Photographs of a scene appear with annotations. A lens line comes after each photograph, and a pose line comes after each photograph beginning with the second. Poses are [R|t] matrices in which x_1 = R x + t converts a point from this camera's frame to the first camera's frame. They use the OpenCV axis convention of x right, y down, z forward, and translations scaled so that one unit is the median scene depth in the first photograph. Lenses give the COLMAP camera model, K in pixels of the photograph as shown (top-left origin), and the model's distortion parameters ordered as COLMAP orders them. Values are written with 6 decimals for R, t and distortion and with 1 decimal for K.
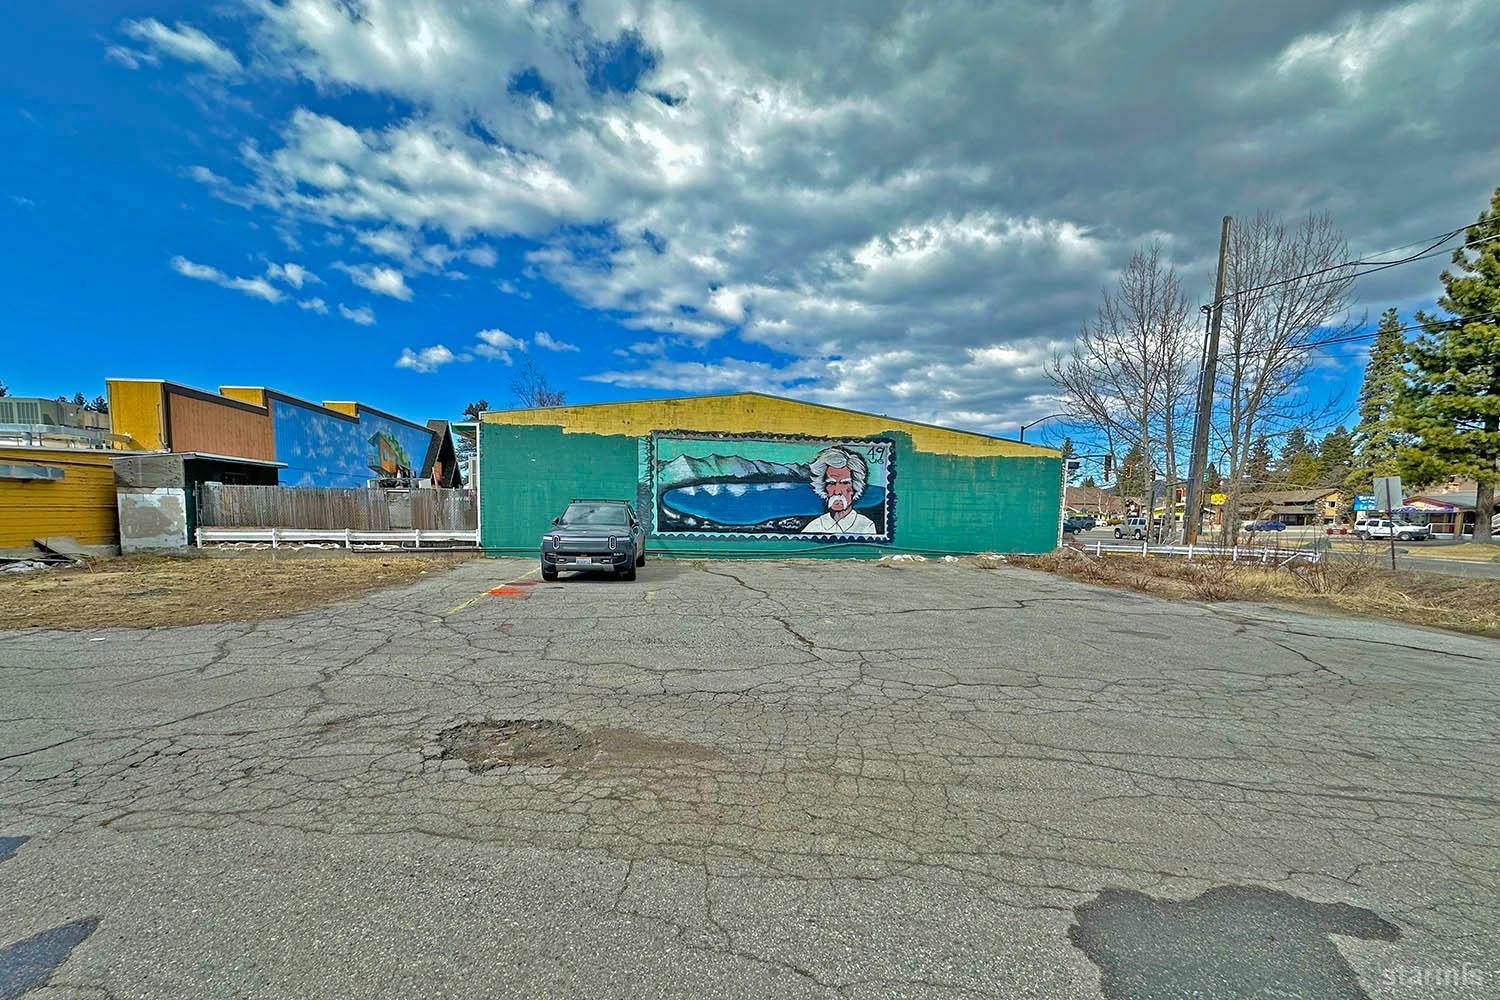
lens RADIAL K [[585.5, 0, 756.5], [0, 585.5, 565.4], [0, 0, 1]] dist [-0.001849, -0.000132]
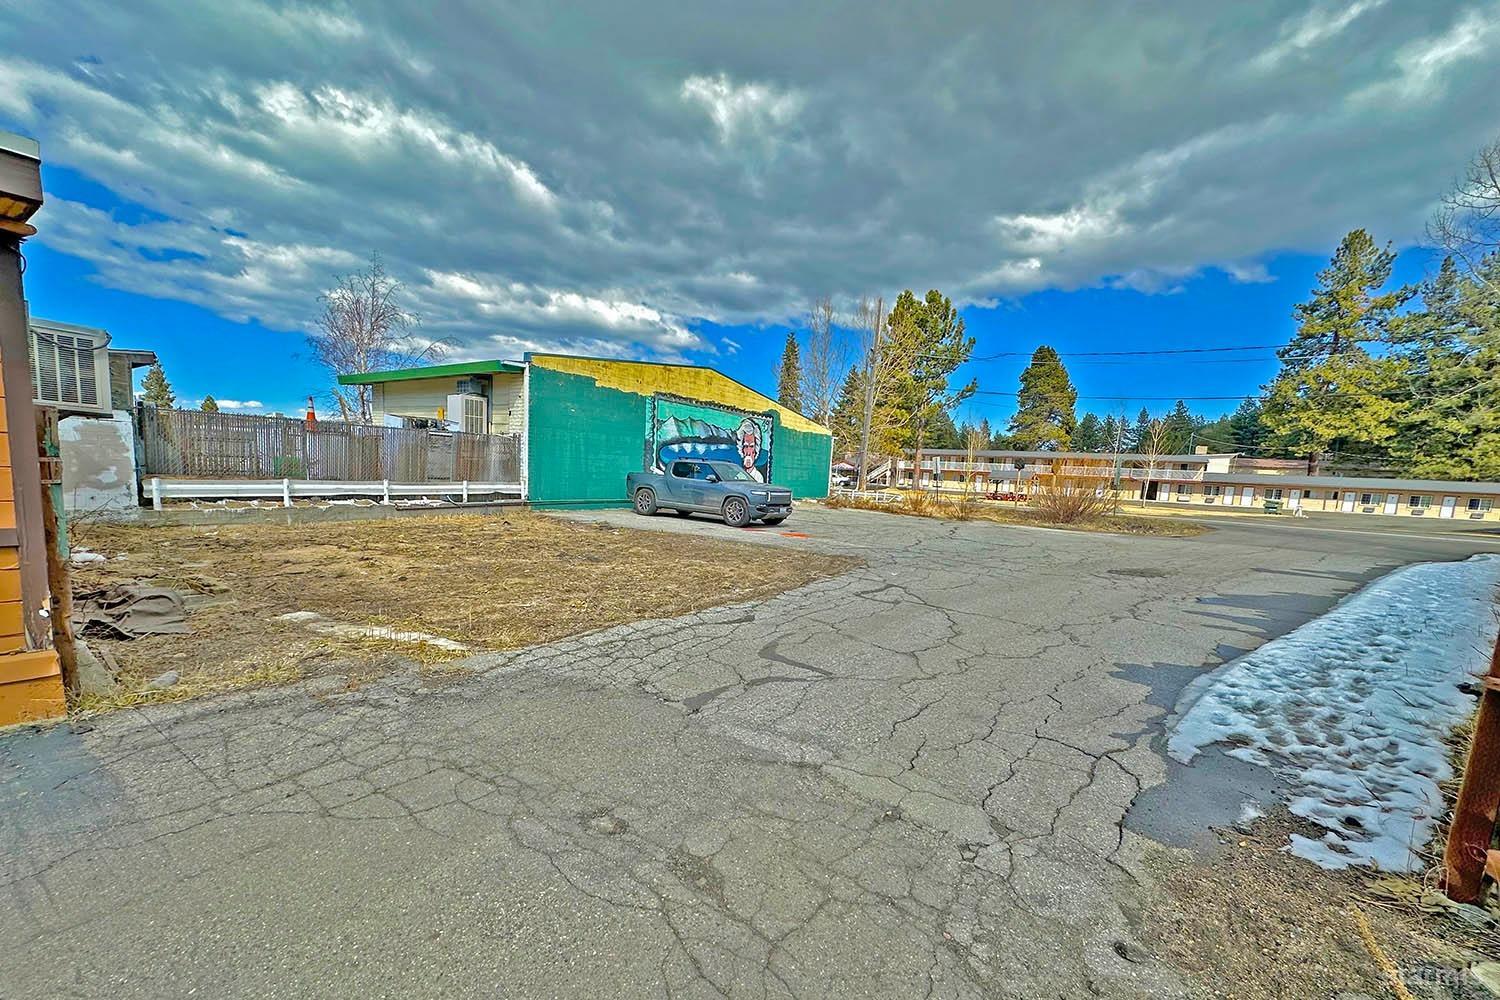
lens RADIAL K [[585.5, 0, 756.5], [0, 585.5, 565.4], [0, 0, 1]] dist [-0.001849, -0.000132]
pose [[0.674587, -0.099622, 0.731442, -0.862753], [0.029370, 0.993689, 0.108253, -0.017250], [-0.737611, -0.051544, 0.673256, 0.090856]]
